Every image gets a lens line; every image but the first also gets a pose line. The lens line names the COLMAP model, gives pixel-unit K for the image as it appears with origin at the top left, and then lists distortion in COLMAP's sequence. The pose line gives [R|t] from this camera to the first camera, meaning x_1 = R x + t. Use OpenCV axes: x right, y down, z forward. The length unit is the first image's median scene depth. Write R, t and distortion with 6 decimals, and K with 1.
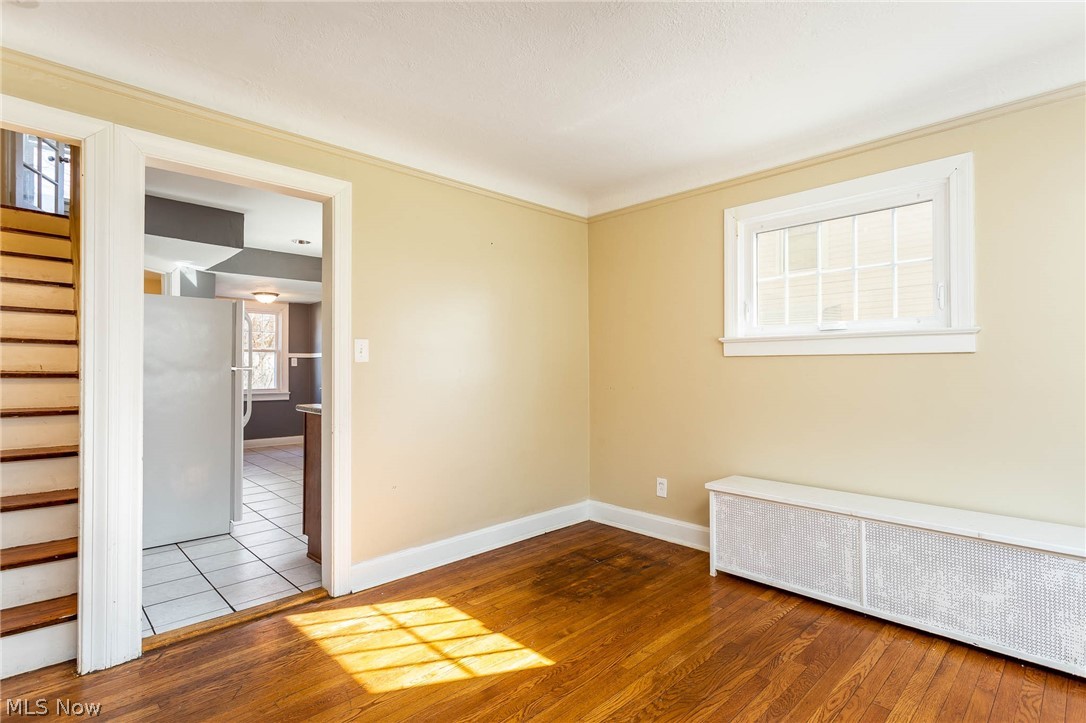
lens RADIAL K [[523.3, 0, 550.1], [0, 523.3, 360.4], [0, 0, 1]] dist [0.000689, 0.000507]
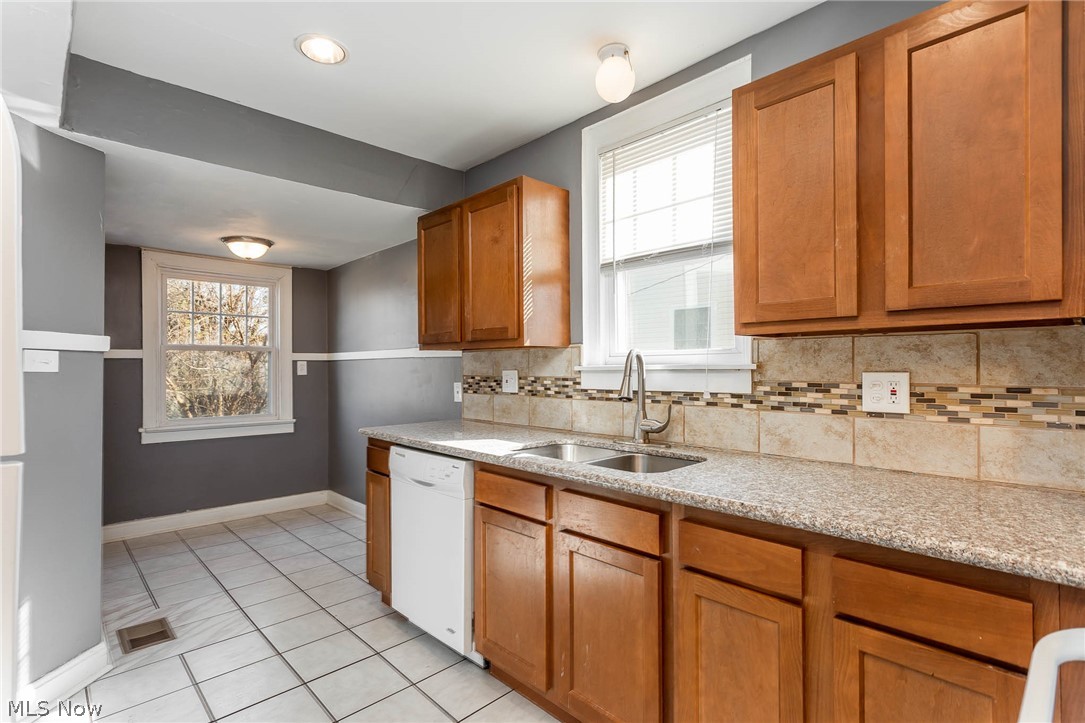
lens RADIAL K [[526.2, 0, 556.8], [0, 526.2, 366.0], [0, 0, 1]] dist [0.000905, 0.000339]
pose [[0.999967, -0.001555, -0.007991, -0.201867], [0.001605, 0.999979, 0.006267, -0.002506], [0.007981, -0.006279, 0.999948, 0.419009]]
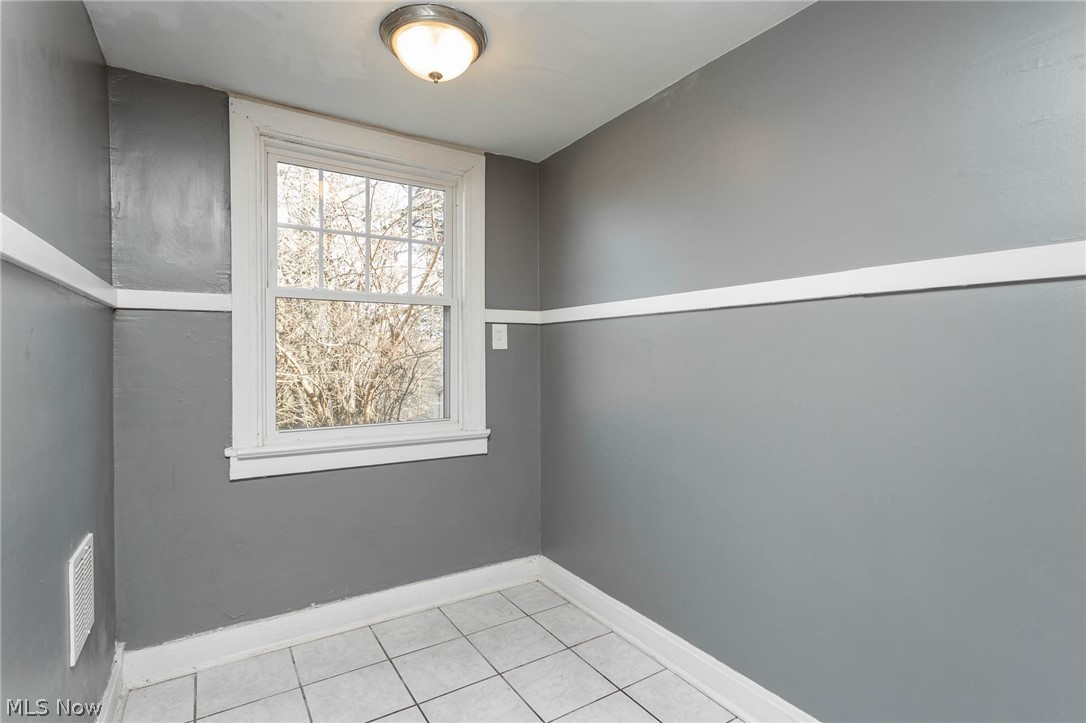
lens RADIAL K [[526.7, 0, 557.3], [0, 526.7, 366.0], [0, 0, 1]] dist [0.000905, 0.000339]
pose [[0.980754, 0.007844, -0.195088, -0.400438], [-0.002686, 0.999640, 0.026690, 0.012833], [0.195227, -0.025652, 0.980423, 0.704301]]
